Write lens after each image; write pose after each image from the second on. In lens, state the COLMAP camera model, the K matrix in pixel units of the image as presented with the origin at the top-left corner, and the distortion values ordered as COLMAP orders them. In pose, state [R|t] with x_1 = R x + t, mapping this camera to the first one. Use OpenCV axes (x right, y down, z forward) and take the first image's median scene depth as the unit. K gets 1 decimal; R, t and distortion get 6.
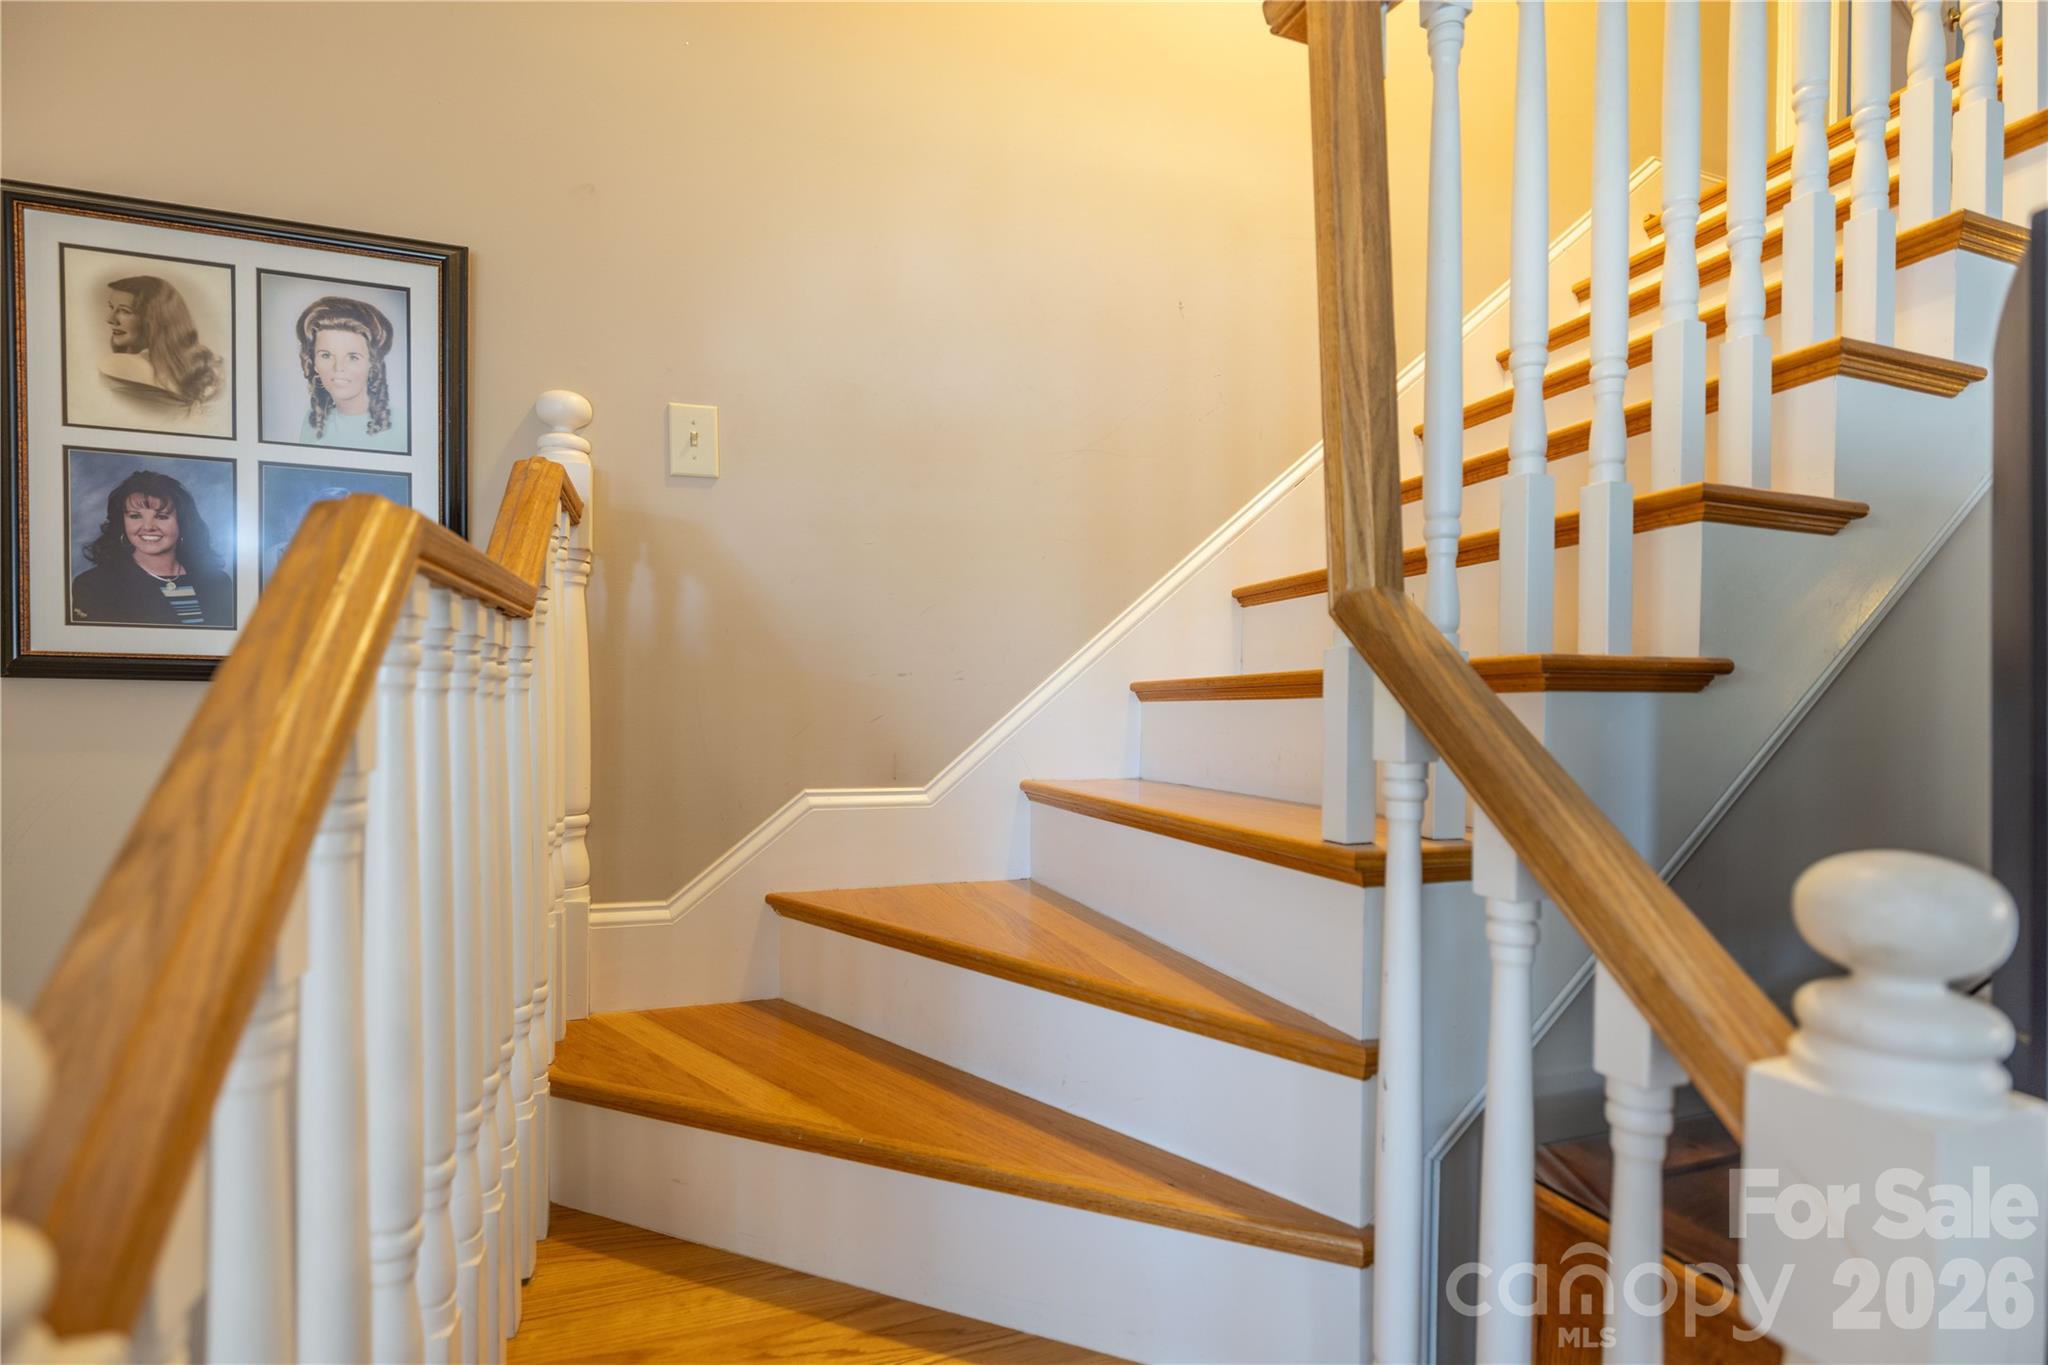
lens RADIAL K [[981.7, 0, 1035.7], [0, 981.7, 725.2], [0, 0, 1]] dist [-0.005375, 0.000671]
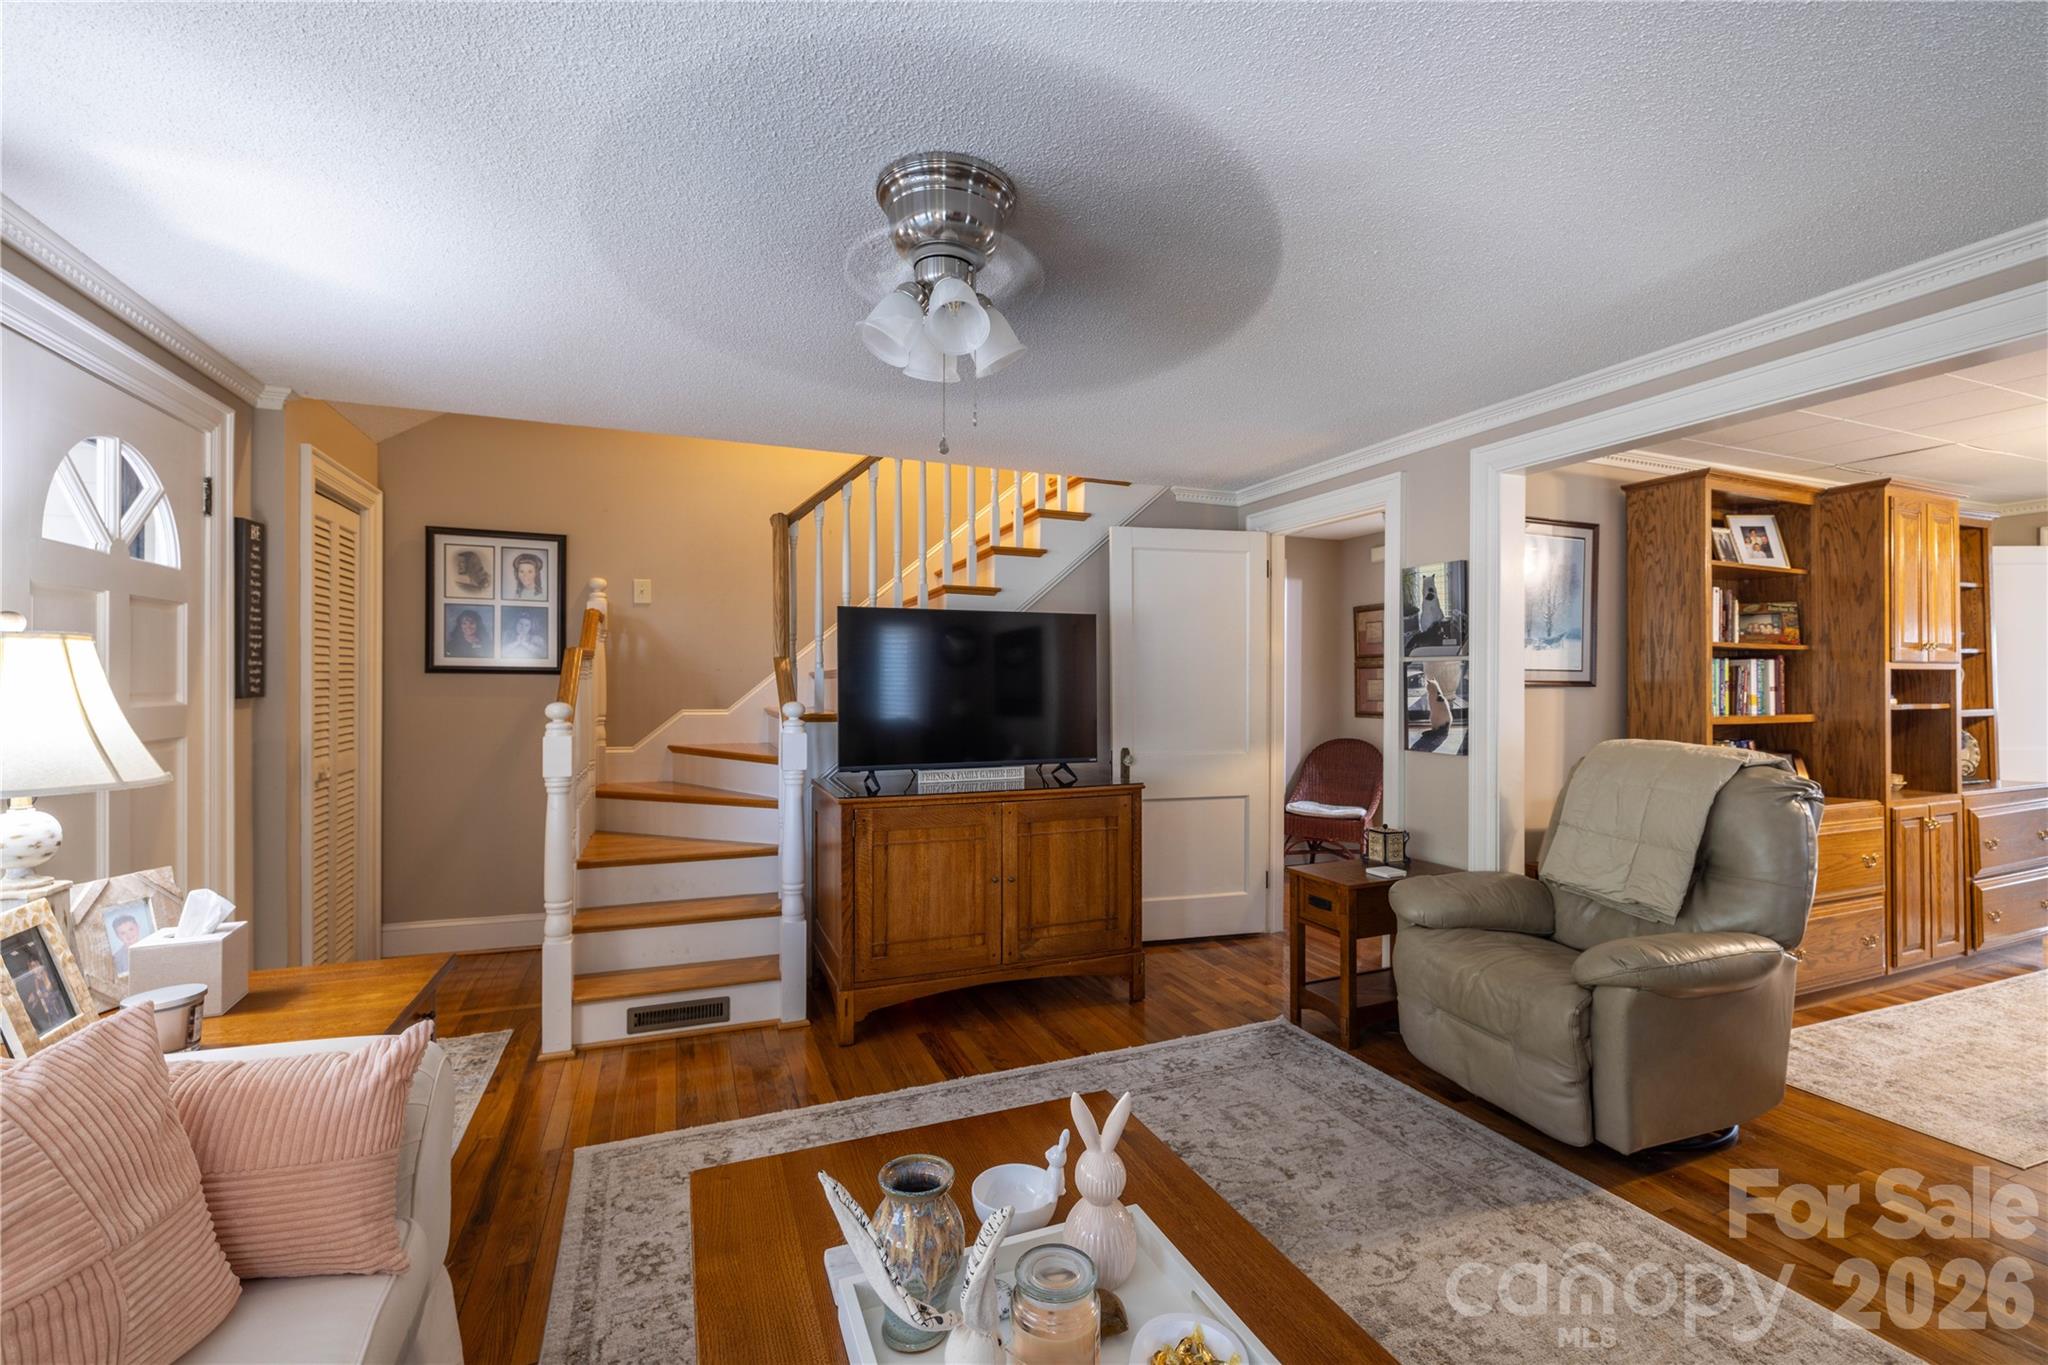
lens RADIAL K [[889.5, 0, 1055.0], [0, 889.5, 688.3], [0, 0, 1]] dist [0.004854, -0.000254]
pose [[0.998462, -0.001599, 0.055417, 0.845257], [0.001977, 0.999975, -0.006773, 0.025997], [-0.055405, 0.006872, 0.998440, -1.983610]]
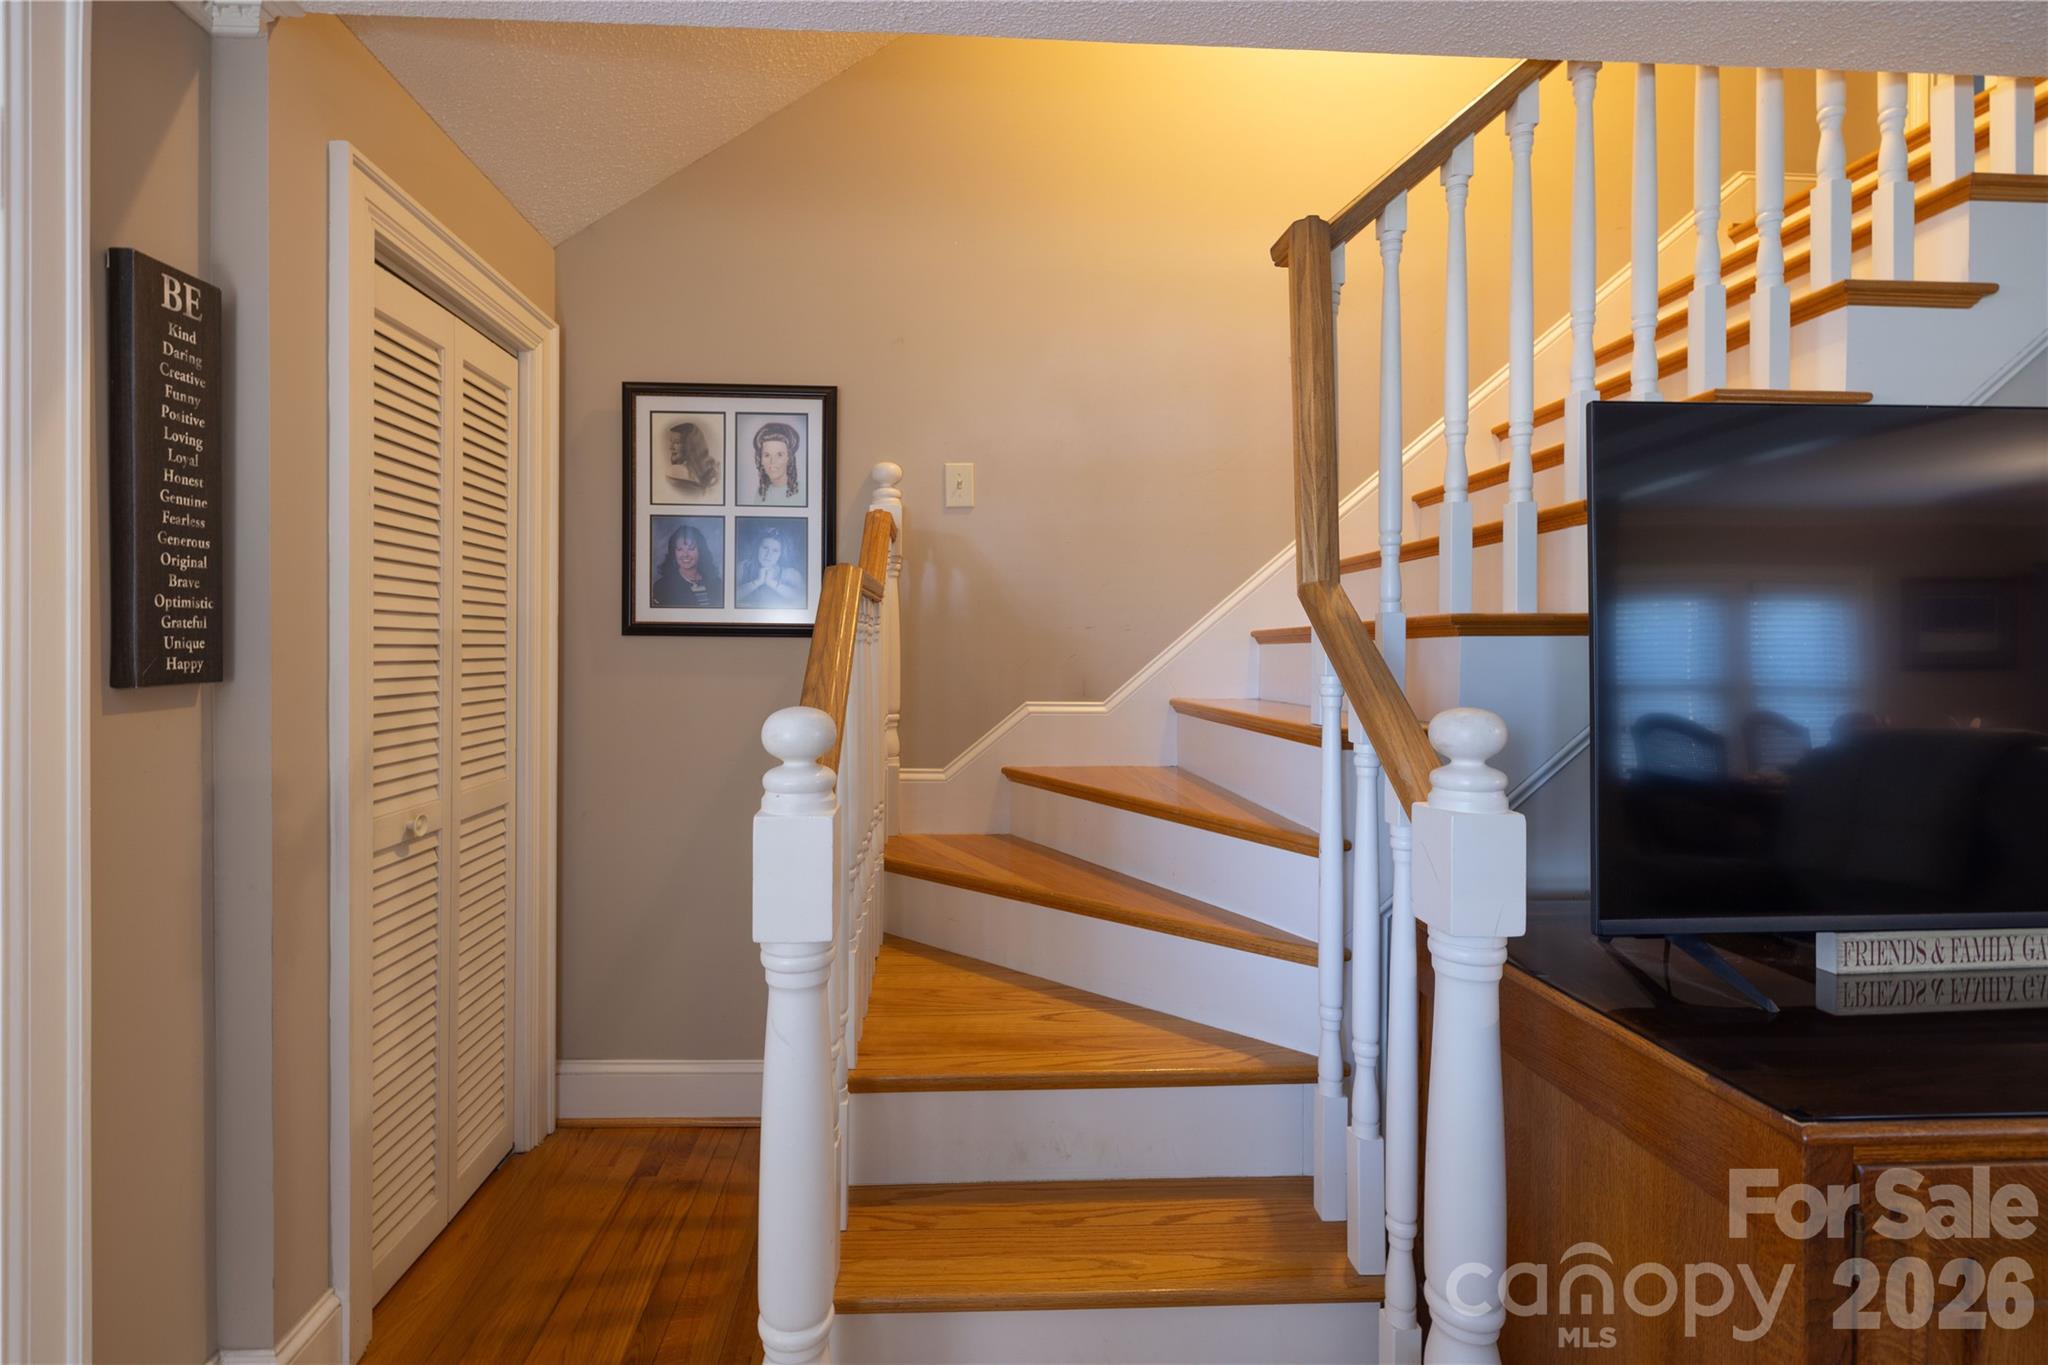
lens RADIAL K [[889.5, 0, 977.6], [0, 889.5, 652.4], [0, 0, 1]] dist [0.004854, -0.000254]
pose [[0.954807, -0.003373, -0.297207, 0.131722], [-0.001635, 0.999861, -0.016601, 0.012206], [0.297222, 0.016336, 0.954669, -0.442438]]
